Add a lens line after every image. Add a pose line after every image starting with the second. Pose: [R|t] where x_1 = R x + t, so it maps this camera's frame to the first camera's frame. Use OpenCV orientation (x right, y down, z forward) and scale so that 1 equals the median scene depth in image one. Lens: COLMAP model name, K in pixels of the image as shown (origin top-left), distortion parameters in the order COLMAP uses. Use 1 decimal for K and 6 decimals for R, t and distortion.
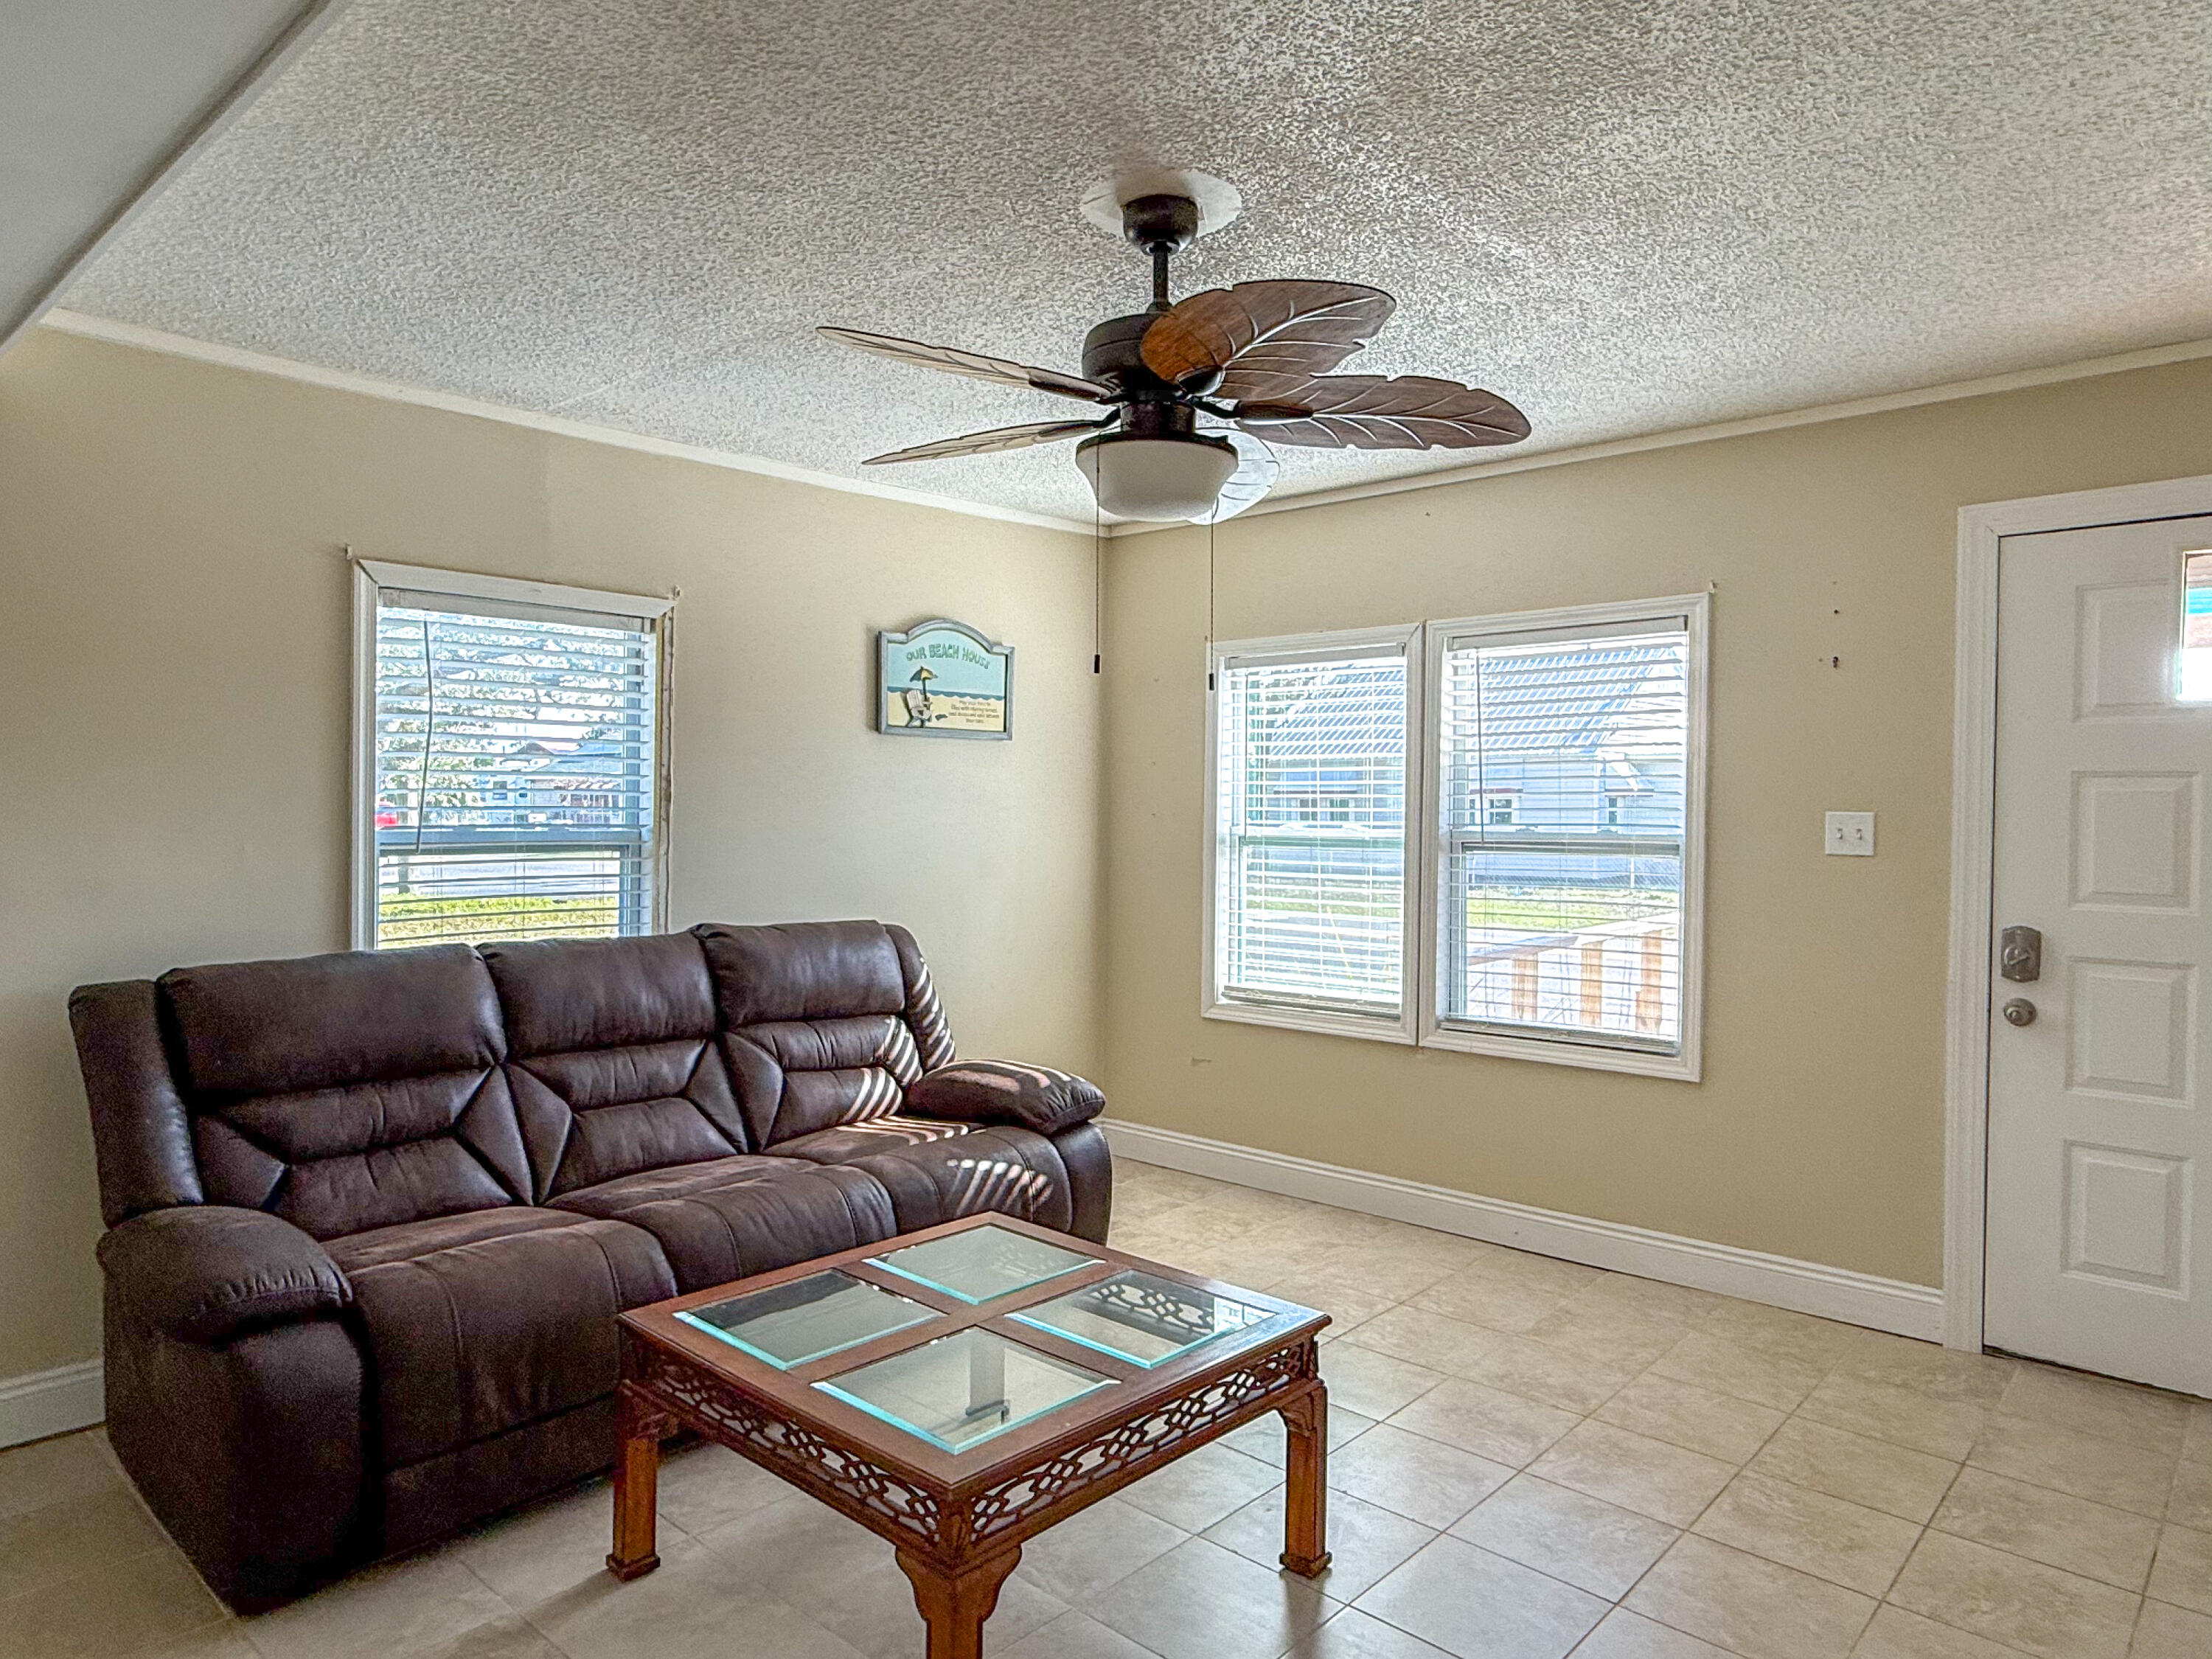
lens RADIAL K [[1368.7, 0, 1096.5], [0, 1368.7, 839.1], [0, 0, 1]] dist [-0.000083, 0.001700]
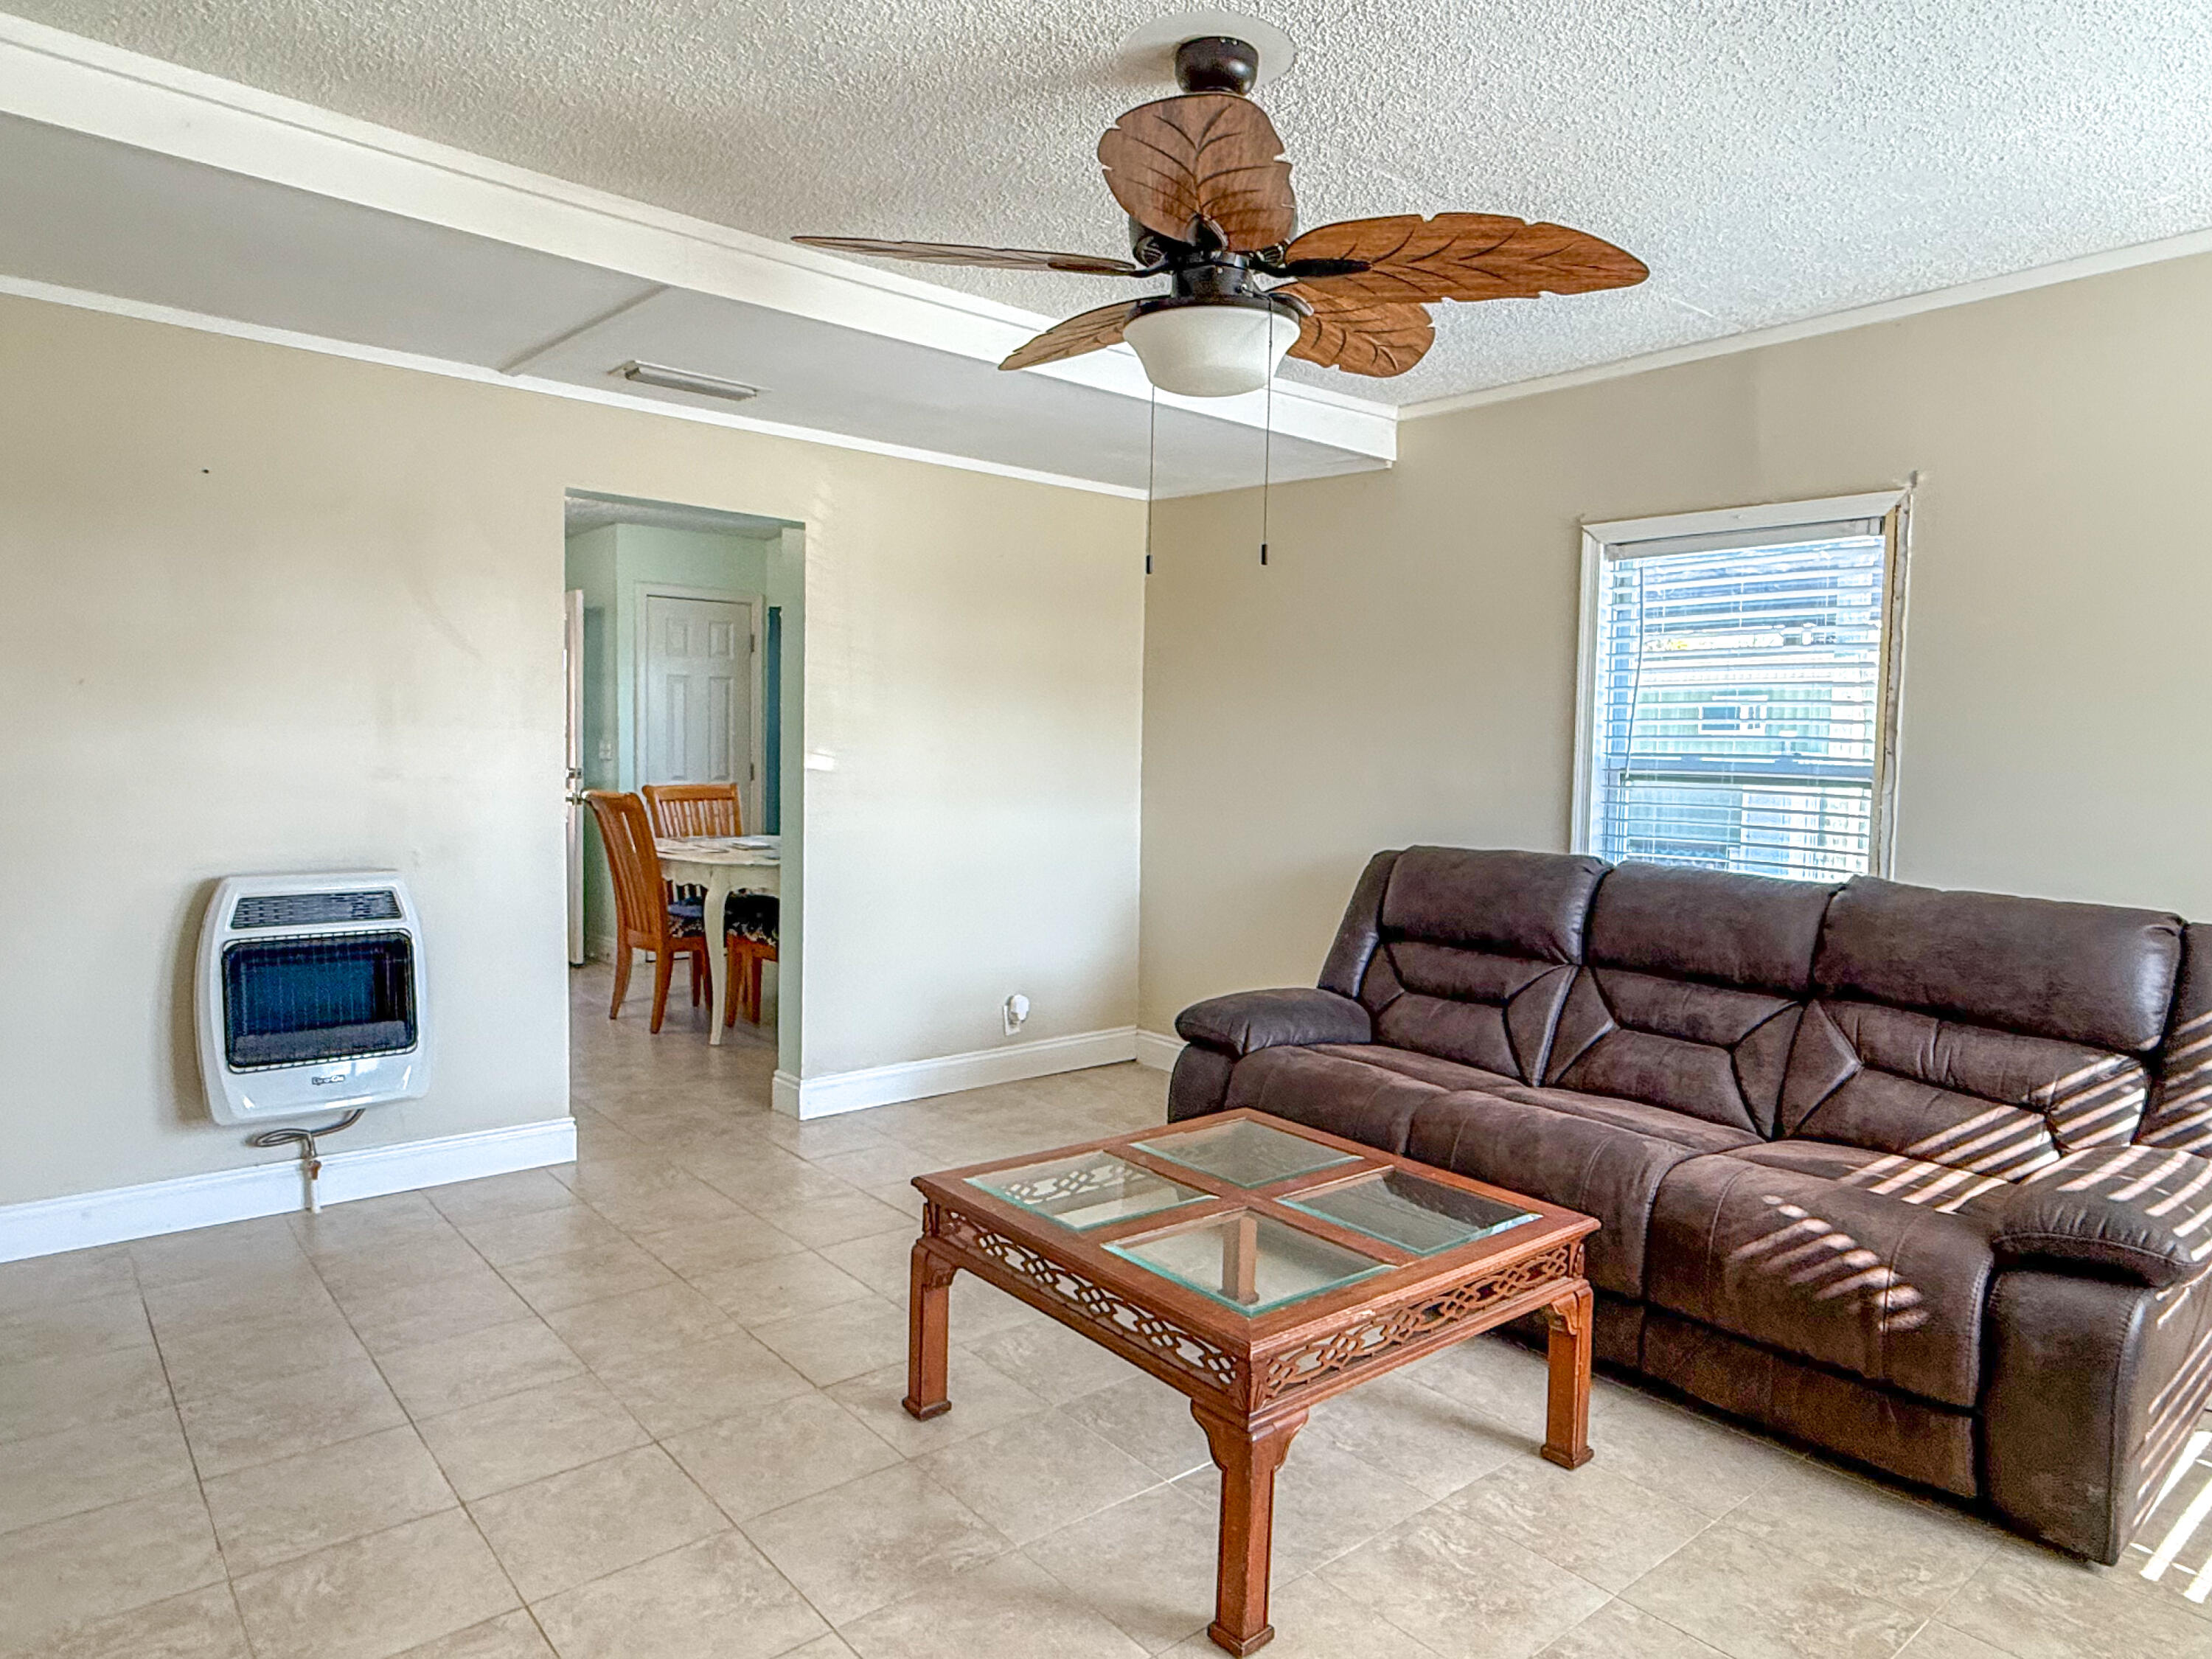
lens RADIAL K [[1368.7, 0, 1096.5], [0, 1368.7, 839.1], [0, 0, 1]] dist [-0.000083, 0.001700]
pose [[-0.121957, 0.064652, -0.990428, 0.682211], [-0.051344, 0.996129, 0.071347, 0.004207], [0.991207, 0.059554, -0.118165, 0.718160]]
